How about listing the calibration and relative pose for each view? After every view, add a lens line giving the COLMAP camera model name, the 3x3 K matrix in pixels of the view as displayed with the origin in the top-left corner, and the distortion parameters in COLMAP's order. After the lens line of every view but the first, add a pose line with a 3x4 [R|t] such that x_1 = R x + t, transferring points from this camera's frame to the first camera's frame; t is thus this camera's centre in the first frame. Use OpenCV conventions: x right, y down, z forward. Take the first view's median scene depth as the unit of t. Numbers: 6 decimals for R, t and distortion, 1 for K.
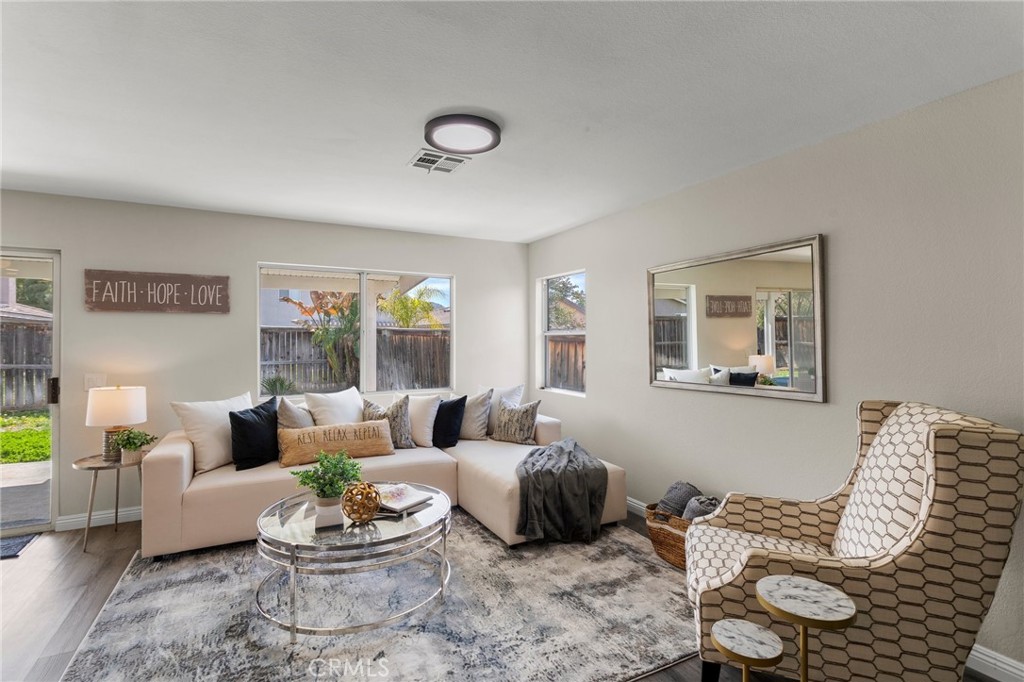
lens RADIAL K [[494.3, 0, 515.0], [0, 494.3, 338.2], [0, 0, 1]] dist [0.001657, 0.000794]
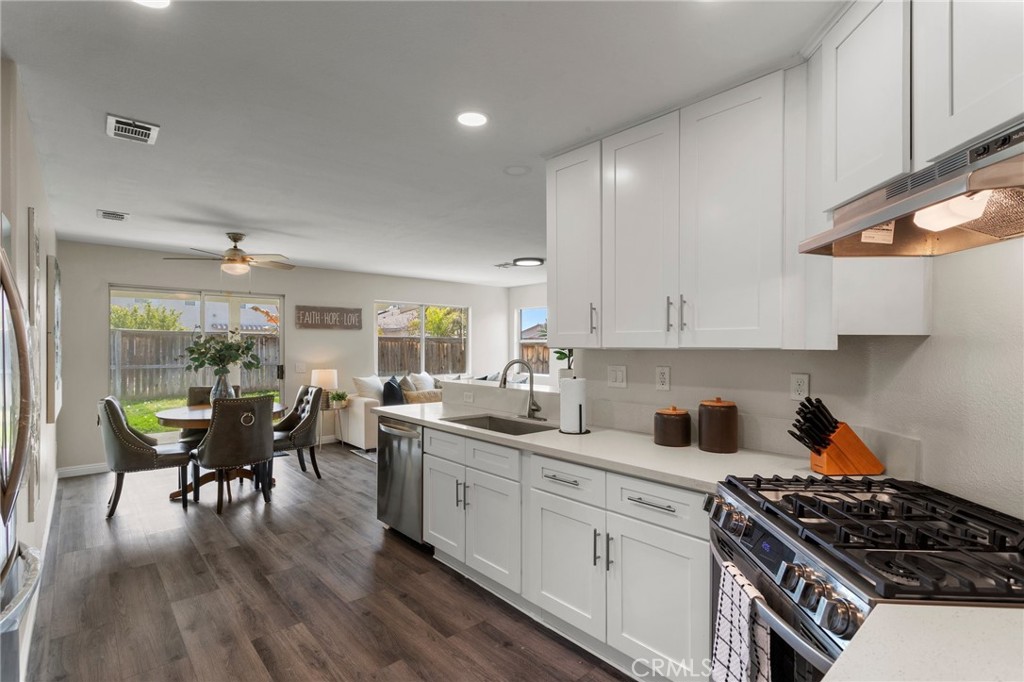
lens RADIAL K [[503.1, 0, 508.3], [0, 503.1, 343.5], [0, 0, 1]] dist [0.029409, 0.000444]
pose [[0.977309, 0.003107, 0.211798, -0.458637], [-0.003185, 0.999995, 0.000028, -0.001922], [-0.211797, -0.000702, 0.977314, -0.903205]]
